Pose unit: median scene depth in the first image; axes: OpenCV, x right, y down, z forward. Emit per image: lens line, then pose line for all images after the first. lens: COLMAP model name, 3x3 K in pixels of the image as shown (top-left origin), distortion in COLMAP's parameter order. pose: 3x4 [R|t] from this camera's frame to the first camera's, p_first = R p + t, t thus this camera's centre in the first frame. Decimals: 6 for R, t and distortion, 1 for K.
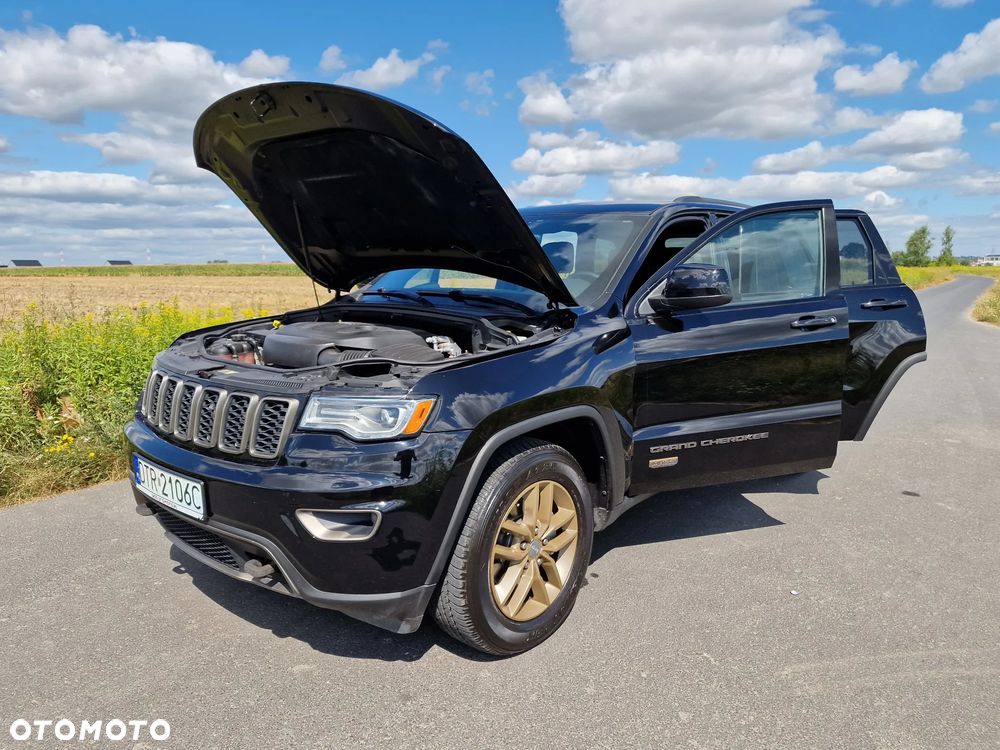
lens RADIAL K [[680.9, 0, 501.8], [0, 680.9, 377.0], [0, 0, 1]] dist [0.067642, -0.062910]
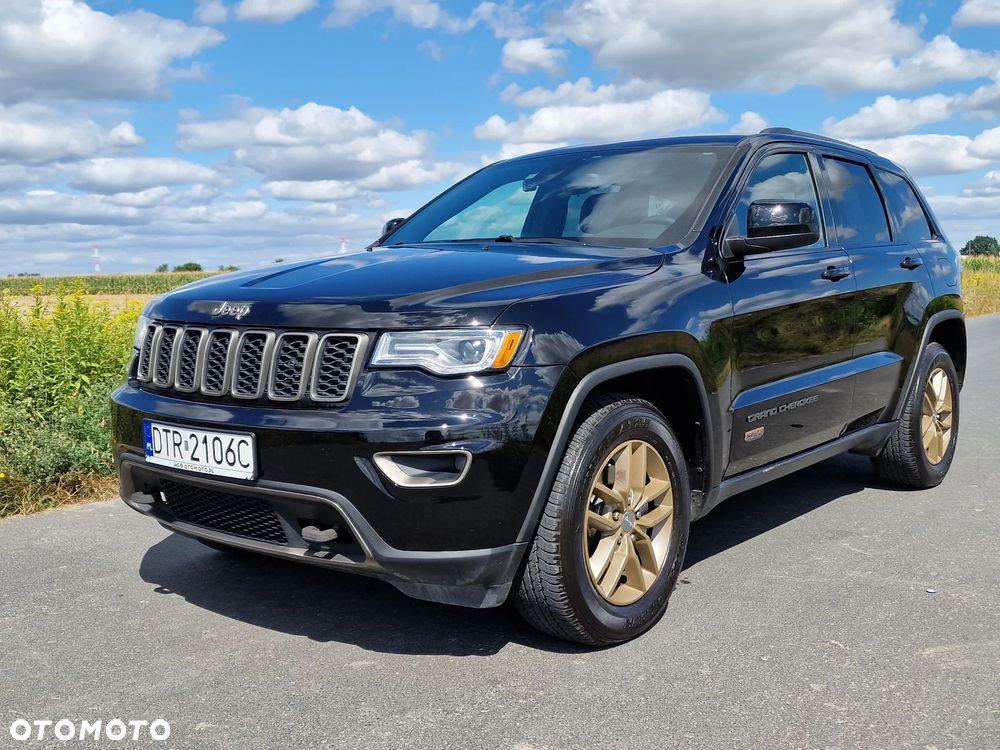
lens RADIAL K [[1043.9, 0, 518.0], [0, 1043.9, 365.2], [0, 0, 1]] dist [0.039876, 0.000000]
pose [[0.998702, -0.017749, 0.047743, -0.152366], [0.021262, 0.997023, -0.074119, 0.158118], [-0.046286, 0.075038, 0.996106, -0.304933]]
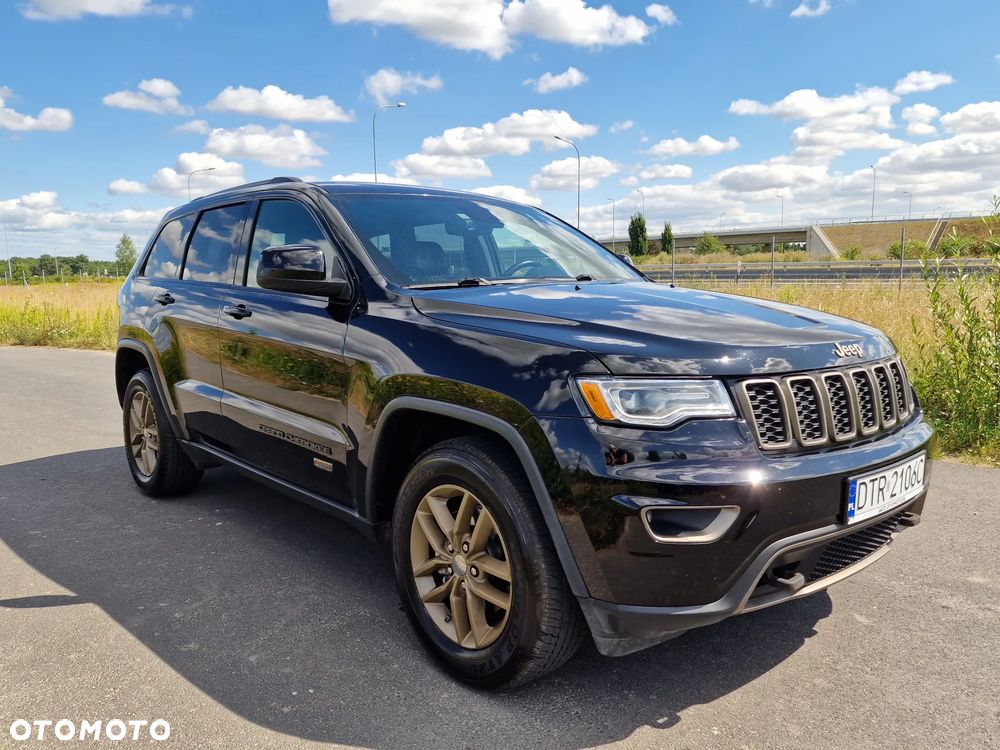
lens RADIAL K [[769.0, 0, 505.0], [0, 769.0, 381.3], [0, 0, 1]] dist [0.047187, -0.044076]
pose [[0.127130, -0.129373, 0.983413, -1.490558], [0.169124, 0.979766, 0.107030, -0.158448], [-0.977361, 0.152712, 0.146437, 1.308589]]
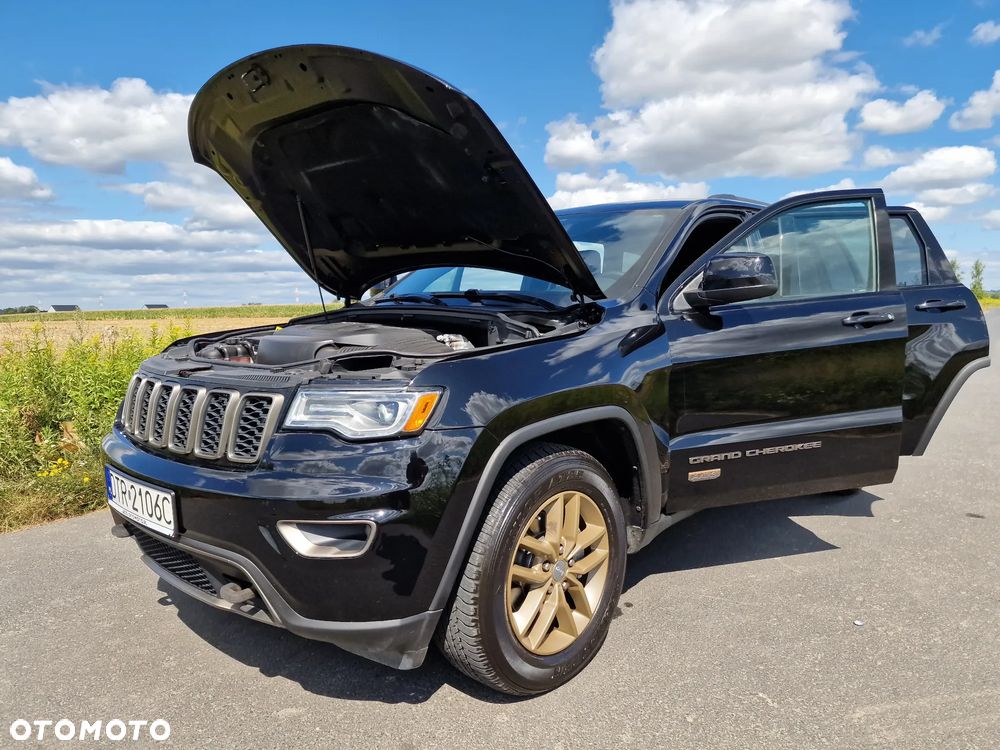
lens RADIAL K [[680.9, 0, 522.7], [0, 680.9, 376.8], [0, 0, 1]] dist [0.067642, -0.062910]
pose [[0.999831, -0.010400, -0.015174, 0.017694], [0.009533, 0.998376, -0.056164, 0.056159], [0.015734, 0.056009, 0.998306, 0.122017]]
